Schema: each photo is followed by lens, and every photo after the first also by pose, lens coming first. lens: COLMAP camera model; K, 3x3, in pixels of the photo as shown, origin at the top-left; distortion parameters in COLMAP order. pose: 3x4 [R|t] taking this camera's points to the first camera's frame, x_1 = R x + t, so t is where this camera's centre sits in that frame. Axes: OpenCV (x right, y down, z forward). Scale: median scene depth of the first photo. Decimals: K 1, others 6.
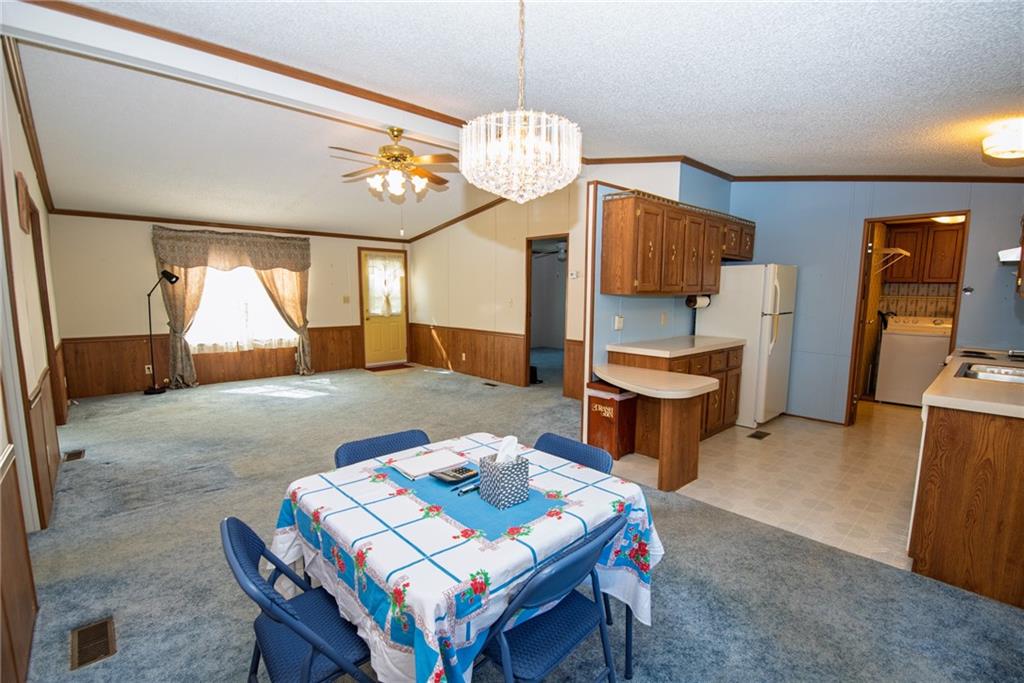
lens RADIAL K [[449.0, 0, 527.5], [0, 449.0, 349.6], [0, 0, 1]] dist [-0.010637, -0.005000]
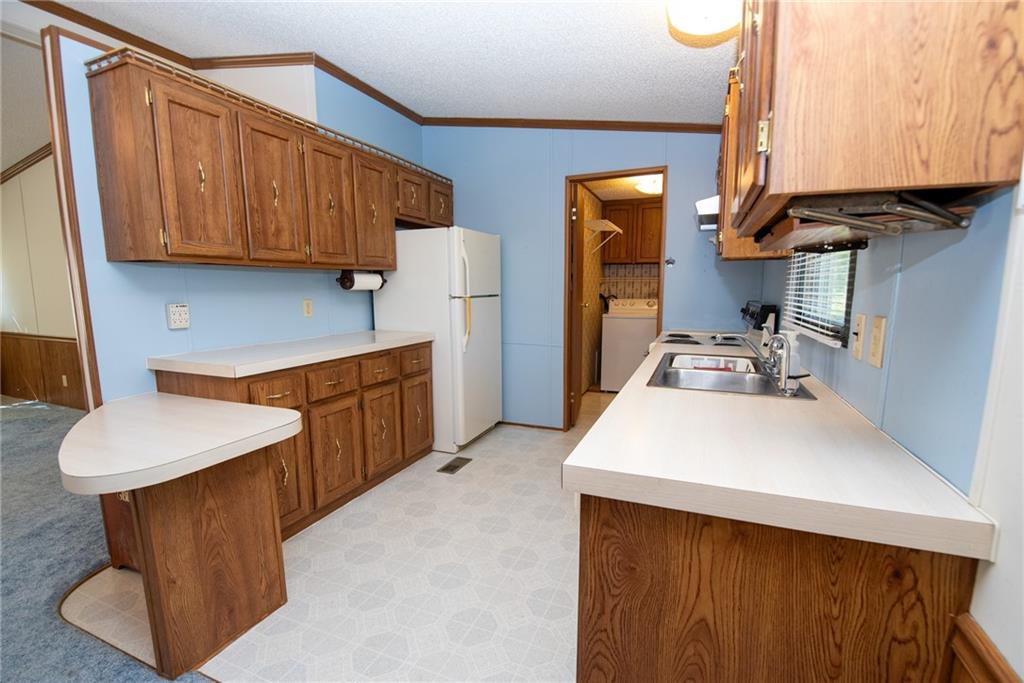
lens RADIAL K [[449.0, 0, 508.4], [0, 449.0, 347.9], [0, 0, 1]] dist [-0.010637, -0.005000]
pose [[0.913385, -0.064498, 0.401954, 0.220287], [0.061677, 0.997896, 0.019971, -0.003979], [-0.402397, 0.006550, 0.915442, 0.208715]]
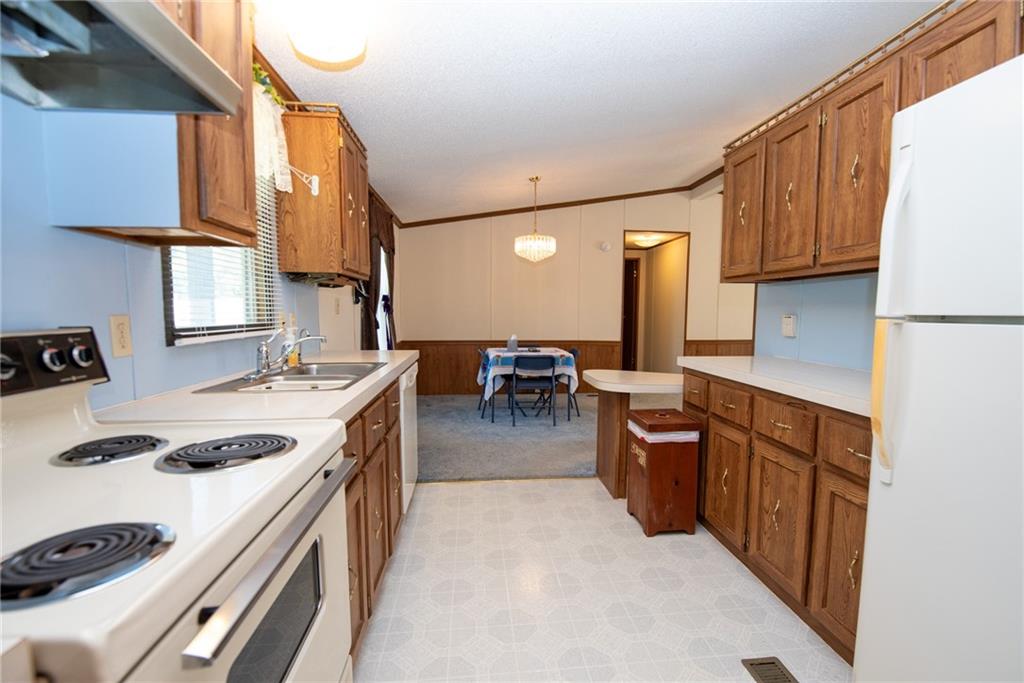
lens RADIAL K [[449.0, 0, 512.8], [0, 449.0, 345.6], [0, 0, 1]] dist [-0.010637, -0.005000]
pose [[-0.610830, 0.057241, -0.789690, 0.594723], [-0.104156, 0.982906, 0.151811, -0.054156], [0.784881, 0.174982, -0.594427, 0.672075]]
